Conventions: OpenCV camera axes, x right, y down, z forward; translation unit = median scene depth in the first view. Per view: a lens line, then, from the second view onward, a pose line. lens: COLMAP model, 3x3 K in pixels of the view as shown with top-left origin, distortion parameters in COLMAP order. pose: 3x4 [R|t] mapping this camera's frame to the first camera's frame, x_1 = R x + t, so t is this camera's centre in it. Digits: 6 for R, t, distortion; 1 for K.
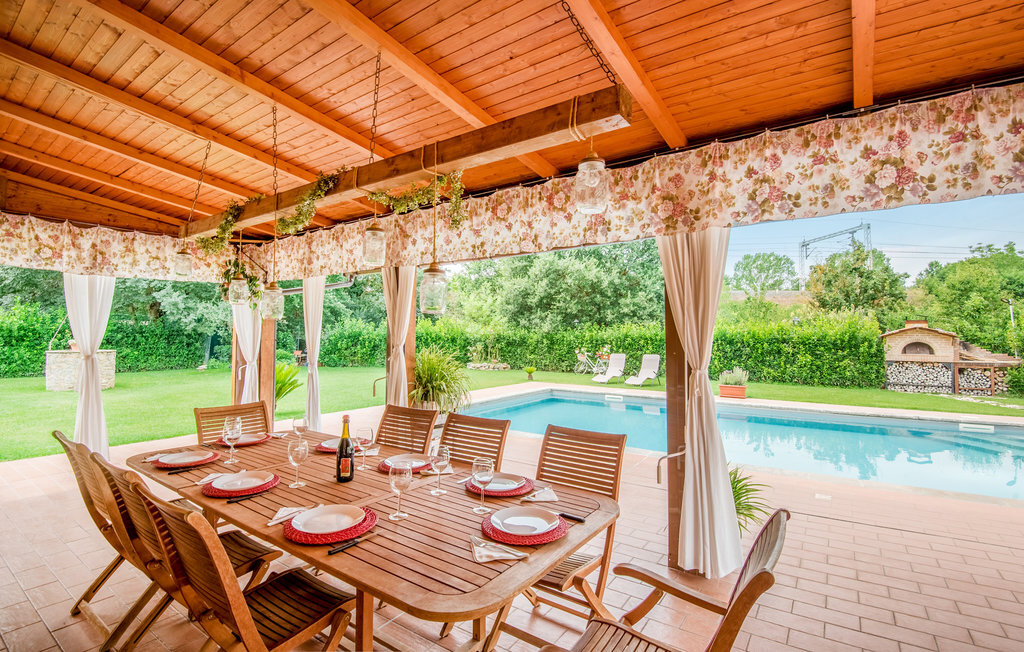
lens RADIAL K [[471.2, 0, 516.2], [0, 471.2, 309.1], [0, 0, 1]] dist [-0.027425, -0.001069]
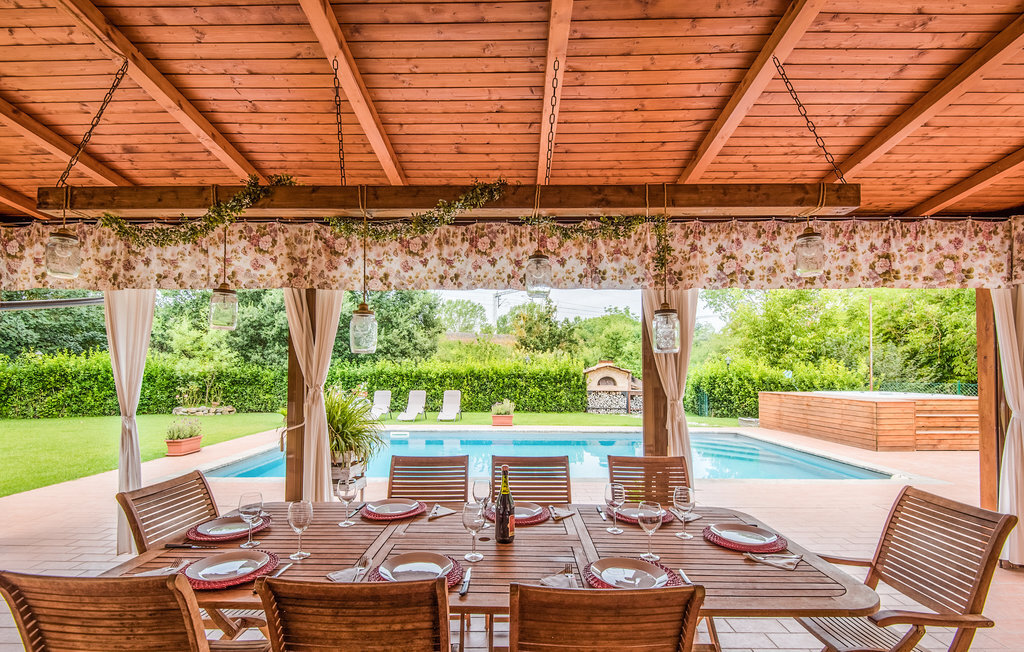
lens RADIAL K [[461.1, 0, 508.1], [0, 461.1, 359.7], [0, 0, 1]] dist [0.008672, -0.000295]
pose [[0.822261, 0.011896, 0.568986, -0.151176], [-0.028858, 0.999367, 0.020809, 0.001839], [-0.568378, -0.033530, 0.822084, 0.053892]]
